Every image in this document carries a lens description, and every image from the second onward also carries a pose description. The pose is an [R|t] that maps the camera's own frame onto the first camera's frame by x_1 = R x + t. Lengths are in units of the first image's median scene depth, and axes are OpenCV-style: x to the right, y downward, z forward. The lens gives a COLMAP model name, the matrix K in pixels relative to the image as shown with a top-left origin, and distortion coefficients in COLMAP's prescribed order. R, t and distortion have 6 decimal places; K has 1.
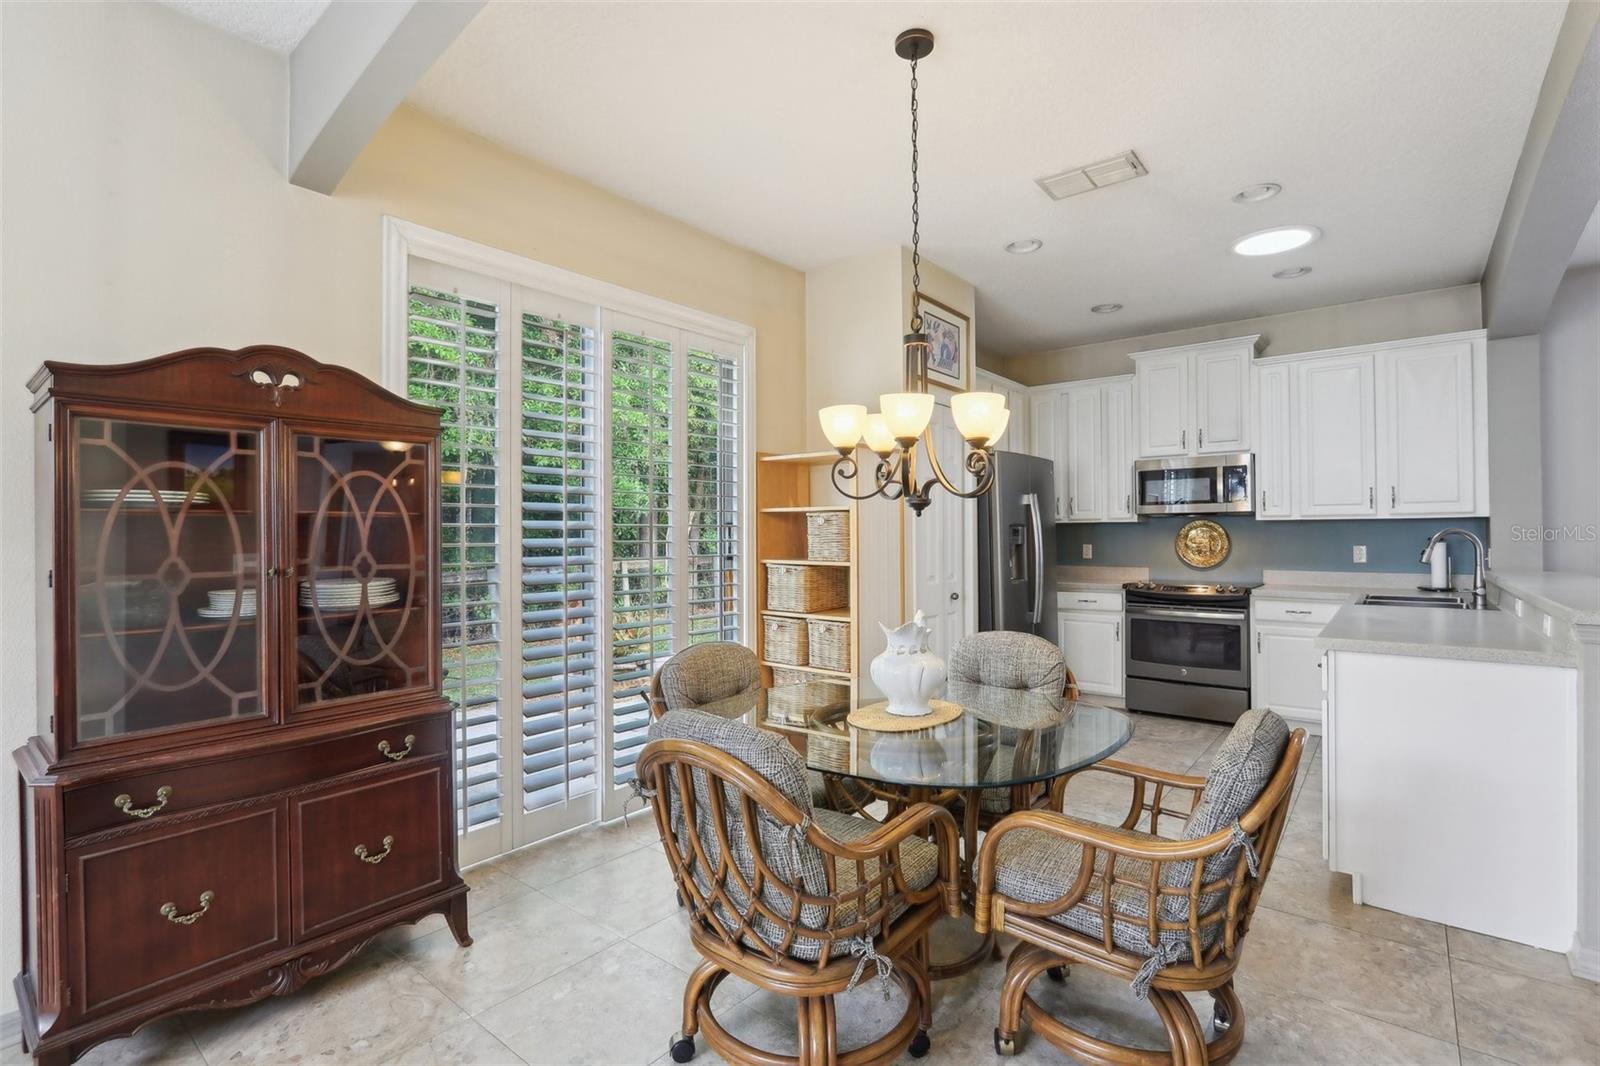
lens RADIAL K [[741.0, 0, 793.2], [0, 741.0, 528.8], [0, 0, 1]] dist [-0.012381, -0.000120]
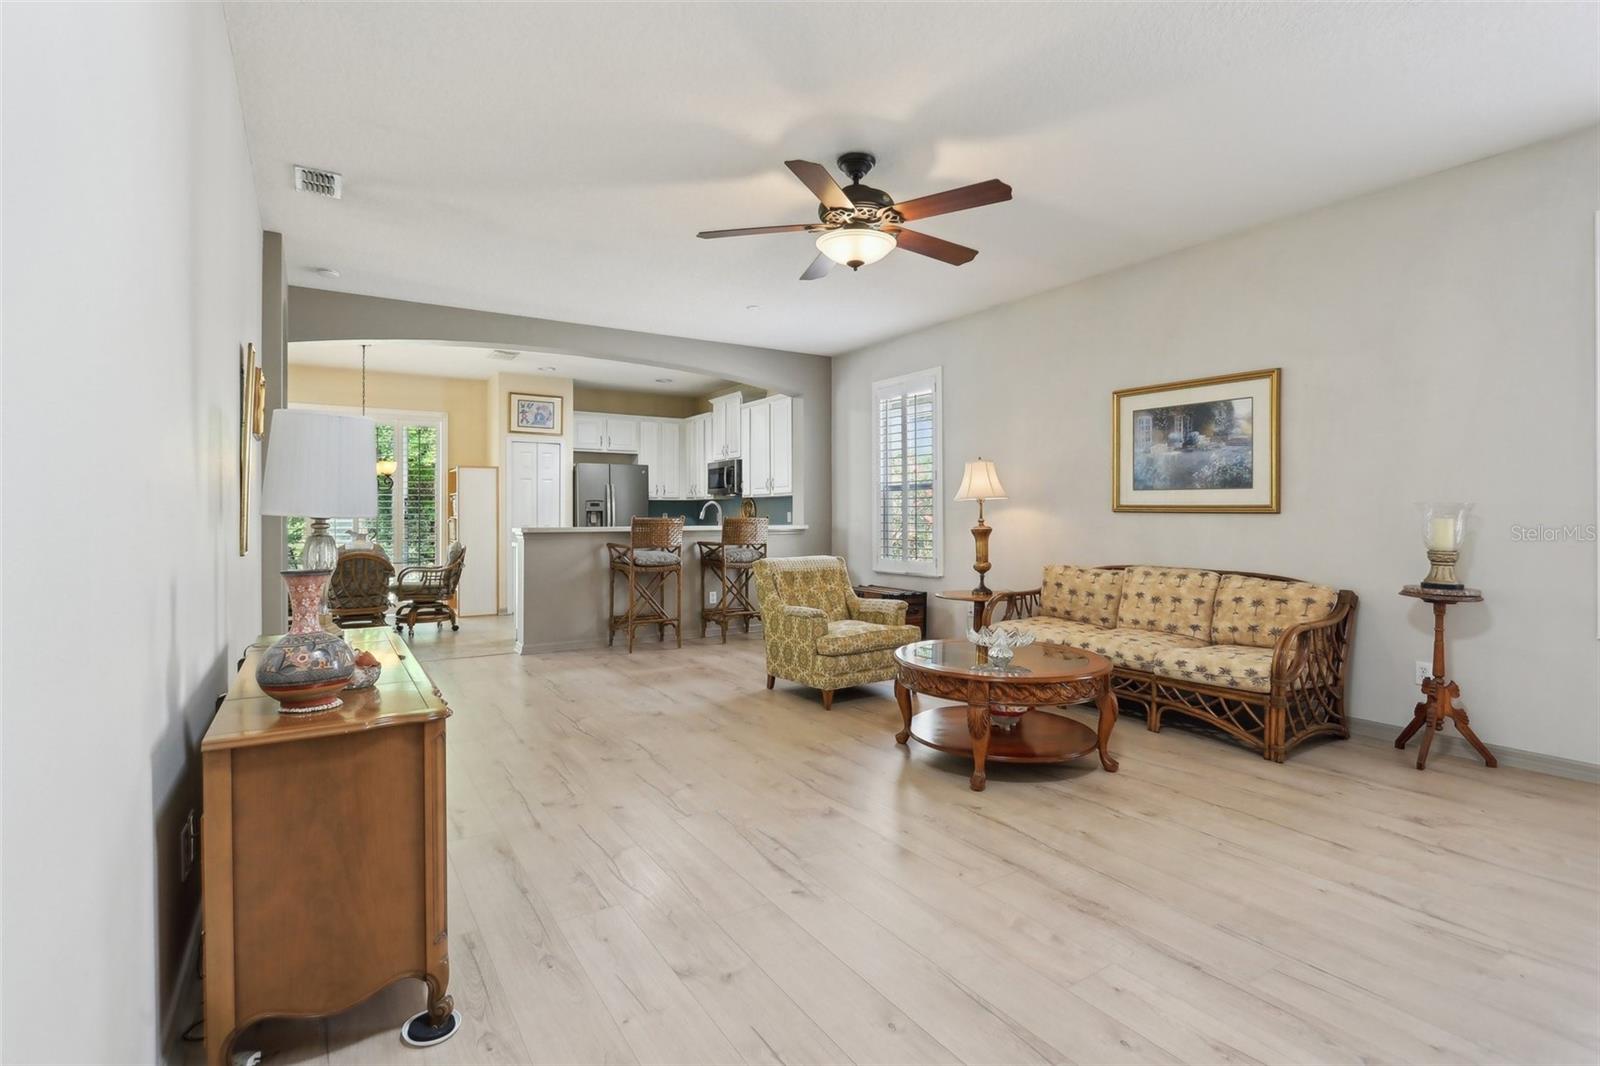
lens RADIAL K [[749.3, 0, 799.7], [0, 749.3, 523.3], [0, 0, 1]] dist [-0.014253, 0.000134]
pose [[0.955796, 0.004374, -0.293998, 1.408538], [0.000743, 0.999850, 0.017291, 0.019760], [0.294030, -0.016745, 0.955650, -0.715760]]
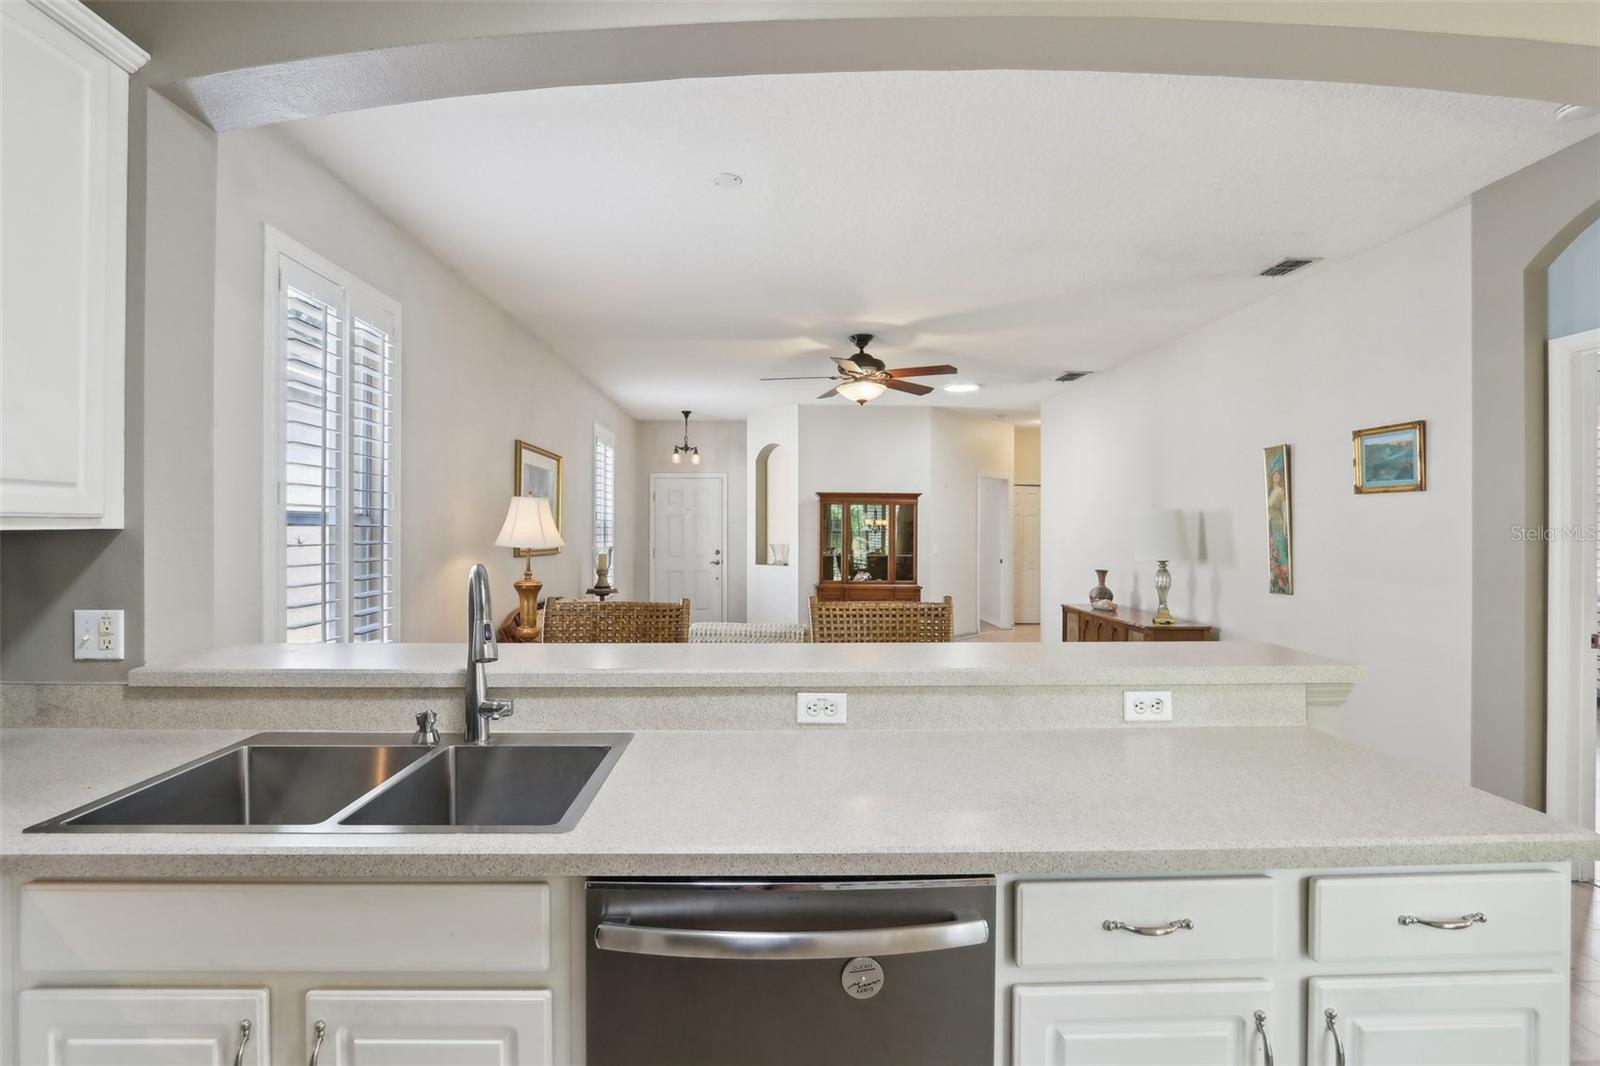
lens RADIAL K [[745.3, 0, 802.9], [0, 745.3, 526.7], [0, 0, 1]] dist [-0.015692, 0.000448]
pose [[-0.676599, 0.004288, 0.736339, 0.390093], [-0.004353, 0.999942, -0.009822, -0.014548], [-0.736338, -0.009850, -0.676542, 0.932888]]
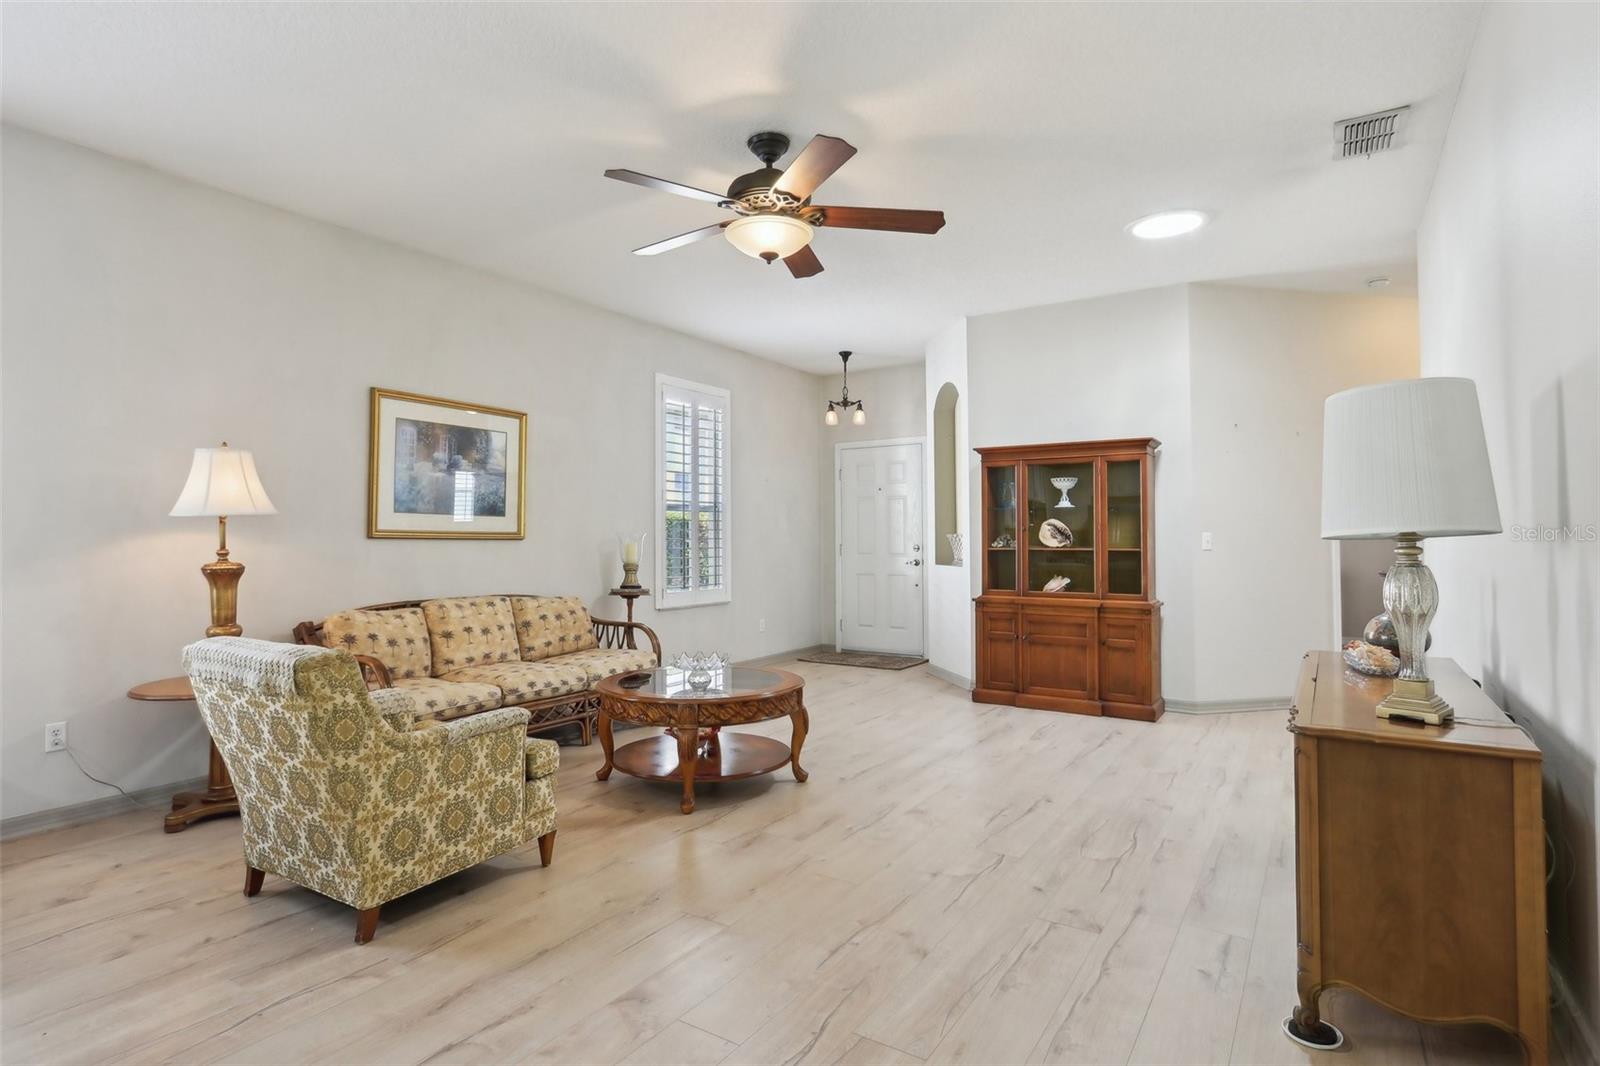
lens RADIAL K [[832.6, 0, 806.8], [0, 832.6, 517.5], [0, 0, 1]] dist [0.000466, 0.000026]
pose [[-0.133847, 0.028088, 0.990604, 0.484263], [-0.000819, 0.999595, -0.028454, 0.025625], [-0.991002, -0.004620, -0.133770, 0.103162]]
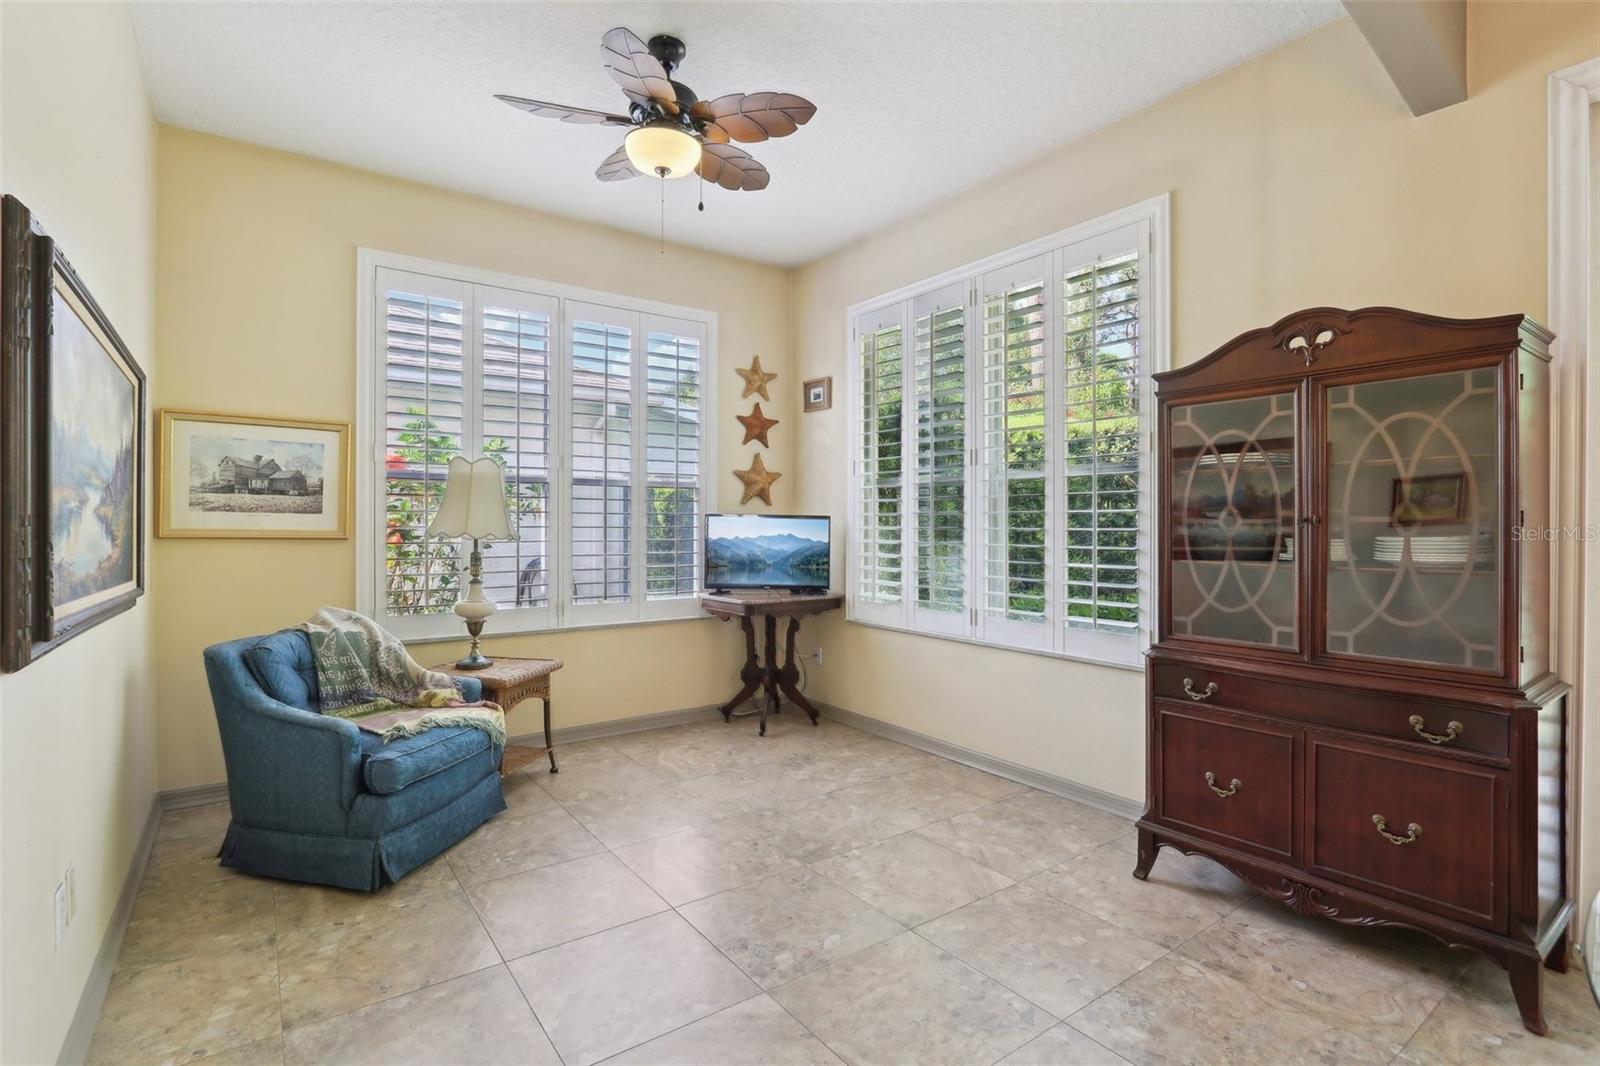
lens RADIAL K [[748.0, 0, 762.5], [0, 748.0, 523.0], [0, 0, 1]] dist [-0.013869, -0.000113]
pose [[-0.284571, 0.006988, -0.958630, 0.235914], [0.008829, 0.999950, 0.004668, 0.021066], [0.958614, -0.007135, -0.284618, 0.230575]]
